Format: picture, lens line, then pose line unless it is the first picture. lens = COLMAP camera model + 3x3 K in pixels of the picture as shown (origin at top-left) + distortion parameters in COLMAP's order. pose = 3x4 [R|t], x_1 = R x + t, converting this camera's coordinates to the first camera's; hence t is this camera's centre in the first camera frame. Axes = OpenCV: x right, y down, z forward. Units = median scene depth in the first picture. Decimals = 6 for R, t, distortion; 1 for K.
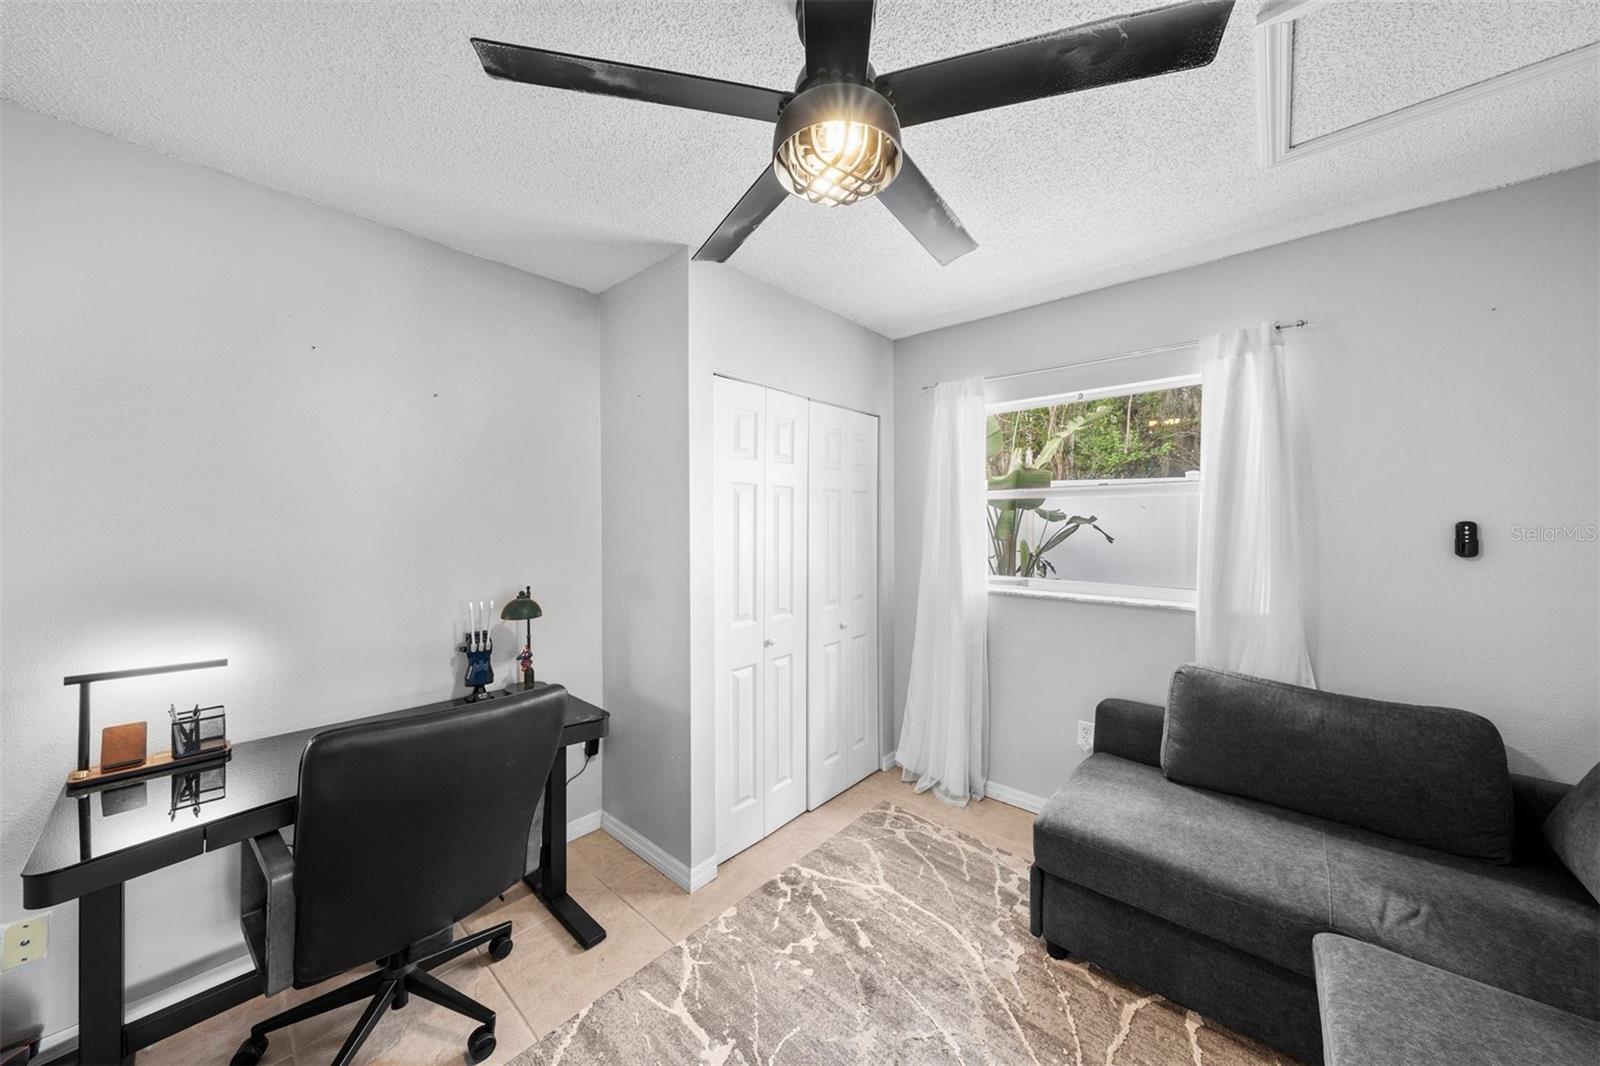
lens RADIAL K [[549.3, 0, 790.3], [0, 549.3, 528.4], [0, 0, 1]] dist [-0.001818, -0.000576]
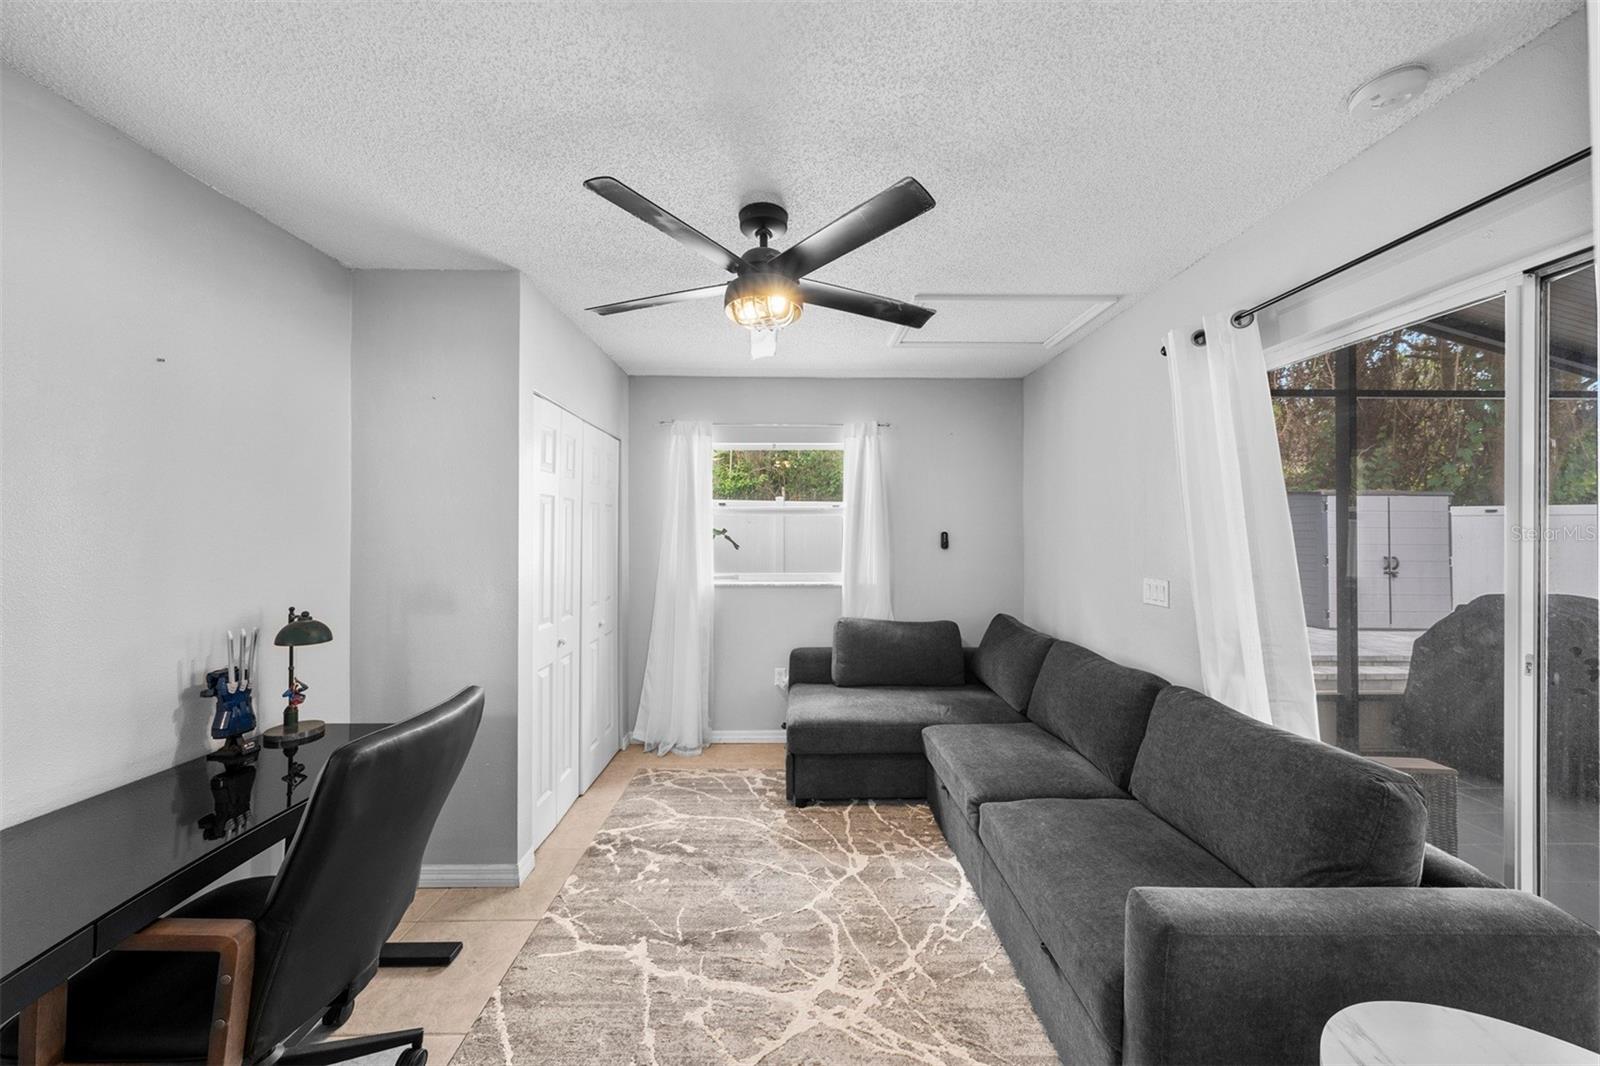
lens RADIAL K [[549.3, 0, 802.8], [0, 549.3, 531.2], [0, 0, 1]] dist [-0.001818, -0.000576]
pose [[0.729118, 0.004102, 0.684376, -0.515131], [0.007881, 0.999865, -0.014390, 0.009196], [-0.684342, 0.015886, 0.728988, -0.142902]]
